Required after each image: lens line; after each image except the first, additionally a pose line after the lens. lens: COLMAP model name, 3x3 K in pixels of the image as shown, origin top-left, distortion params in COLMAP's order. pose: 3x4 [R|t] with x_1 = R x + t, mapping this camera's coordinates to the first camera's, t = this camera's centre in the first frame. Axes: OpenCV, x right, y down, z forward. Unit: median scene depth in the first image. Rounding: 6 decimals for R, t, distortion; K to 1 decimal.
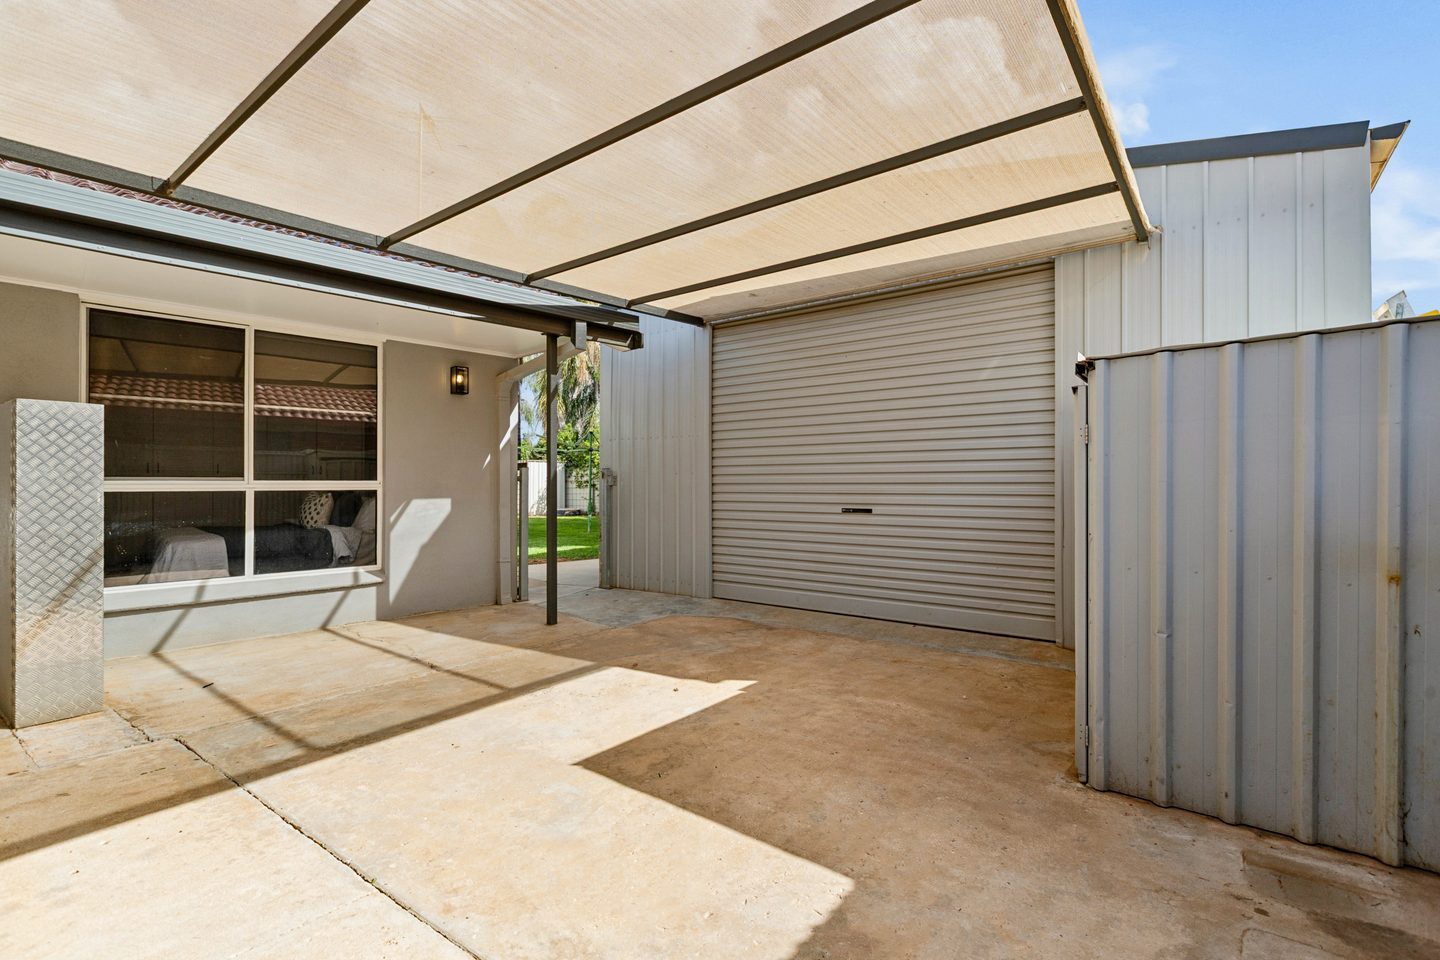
lens RADIAL K [[644.9, 0, 724.4], [0, 644.9, 484.6], [0, 0, 1]] dist [0.001538, 0.000176]
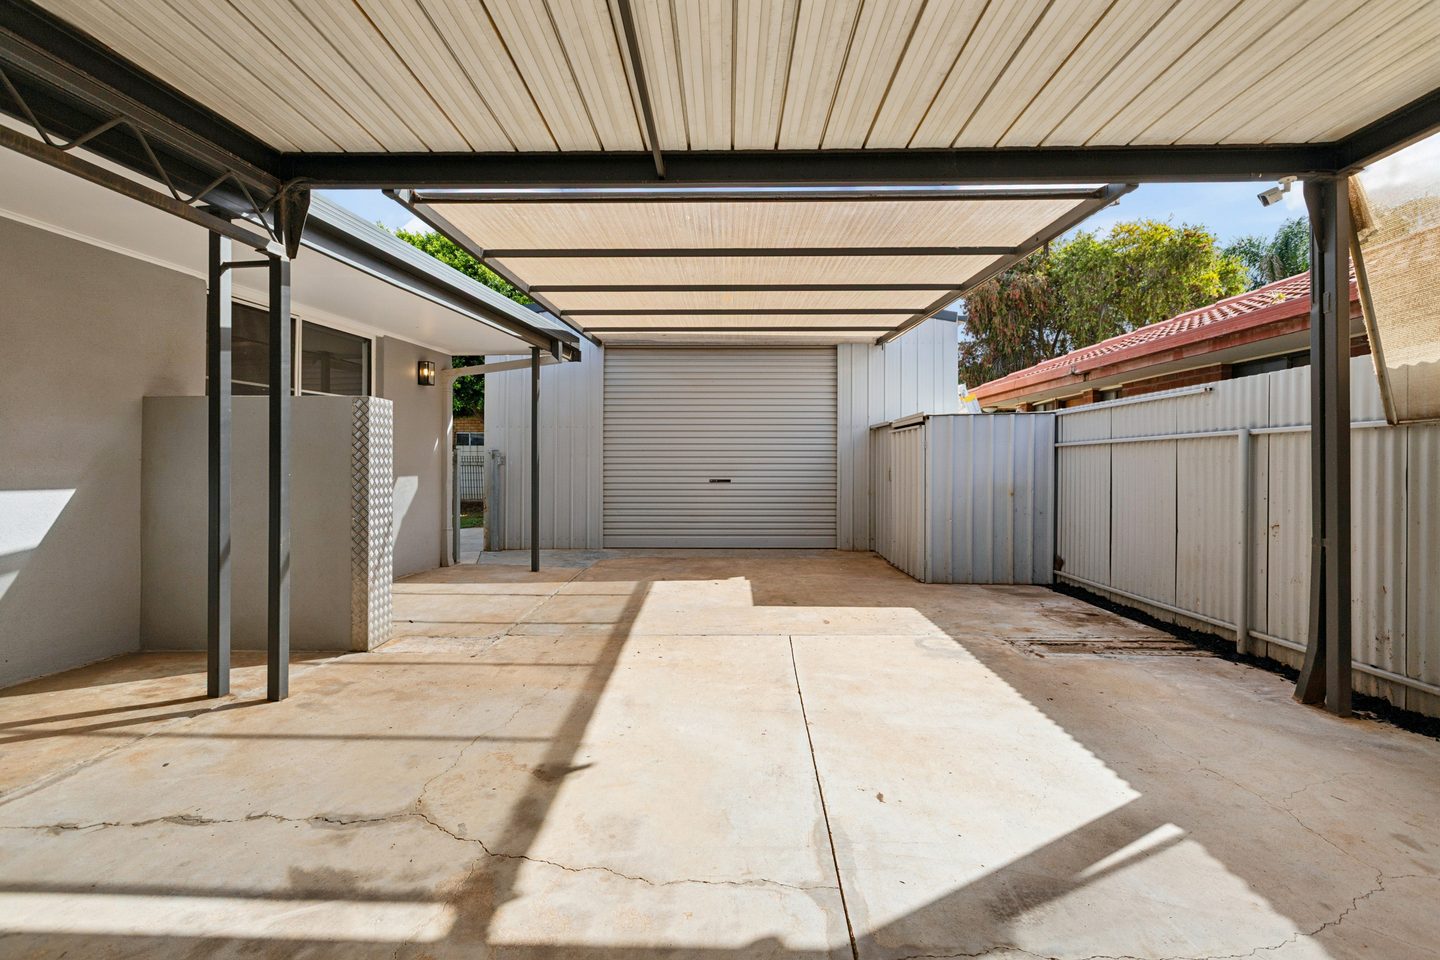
lens RADIAL K [[633.5, 0, 707.4], [0, 633.5, 468.8], [0, 0, 1]] dist [0.000061, -0.000141]
pose [[0.814281, -0.001596, 0.580469, -1.107732], [-0.002002, 0.999983, 0.005559, 0.003779], [-0.580468, -0.005689, 0.814263, -0.368934]]
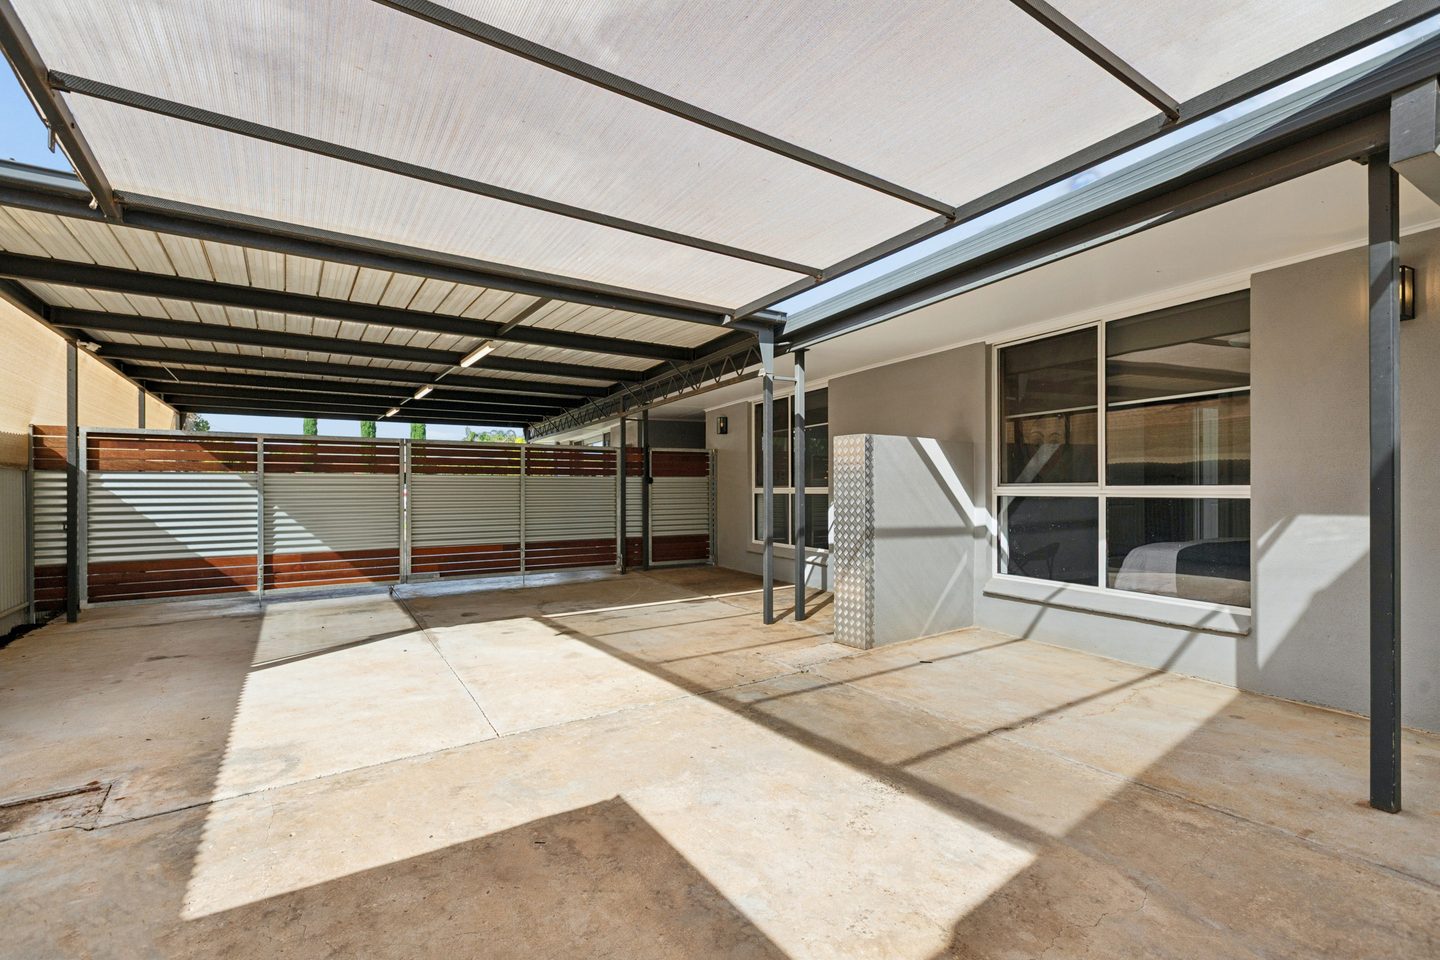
lens RADIAL K [[644.9, 0, 724.4], [0, 644.9, 484.6], [0, 0, 1]] dist [0.001538, 0.000176]
pose [[-0.310958, -0.003593, -0.950417, 0.447437], [-0.000304, 0.999993, -0.003681, -0.005998], [0.950424, -0.000856, -0.310957, 1.074150]]
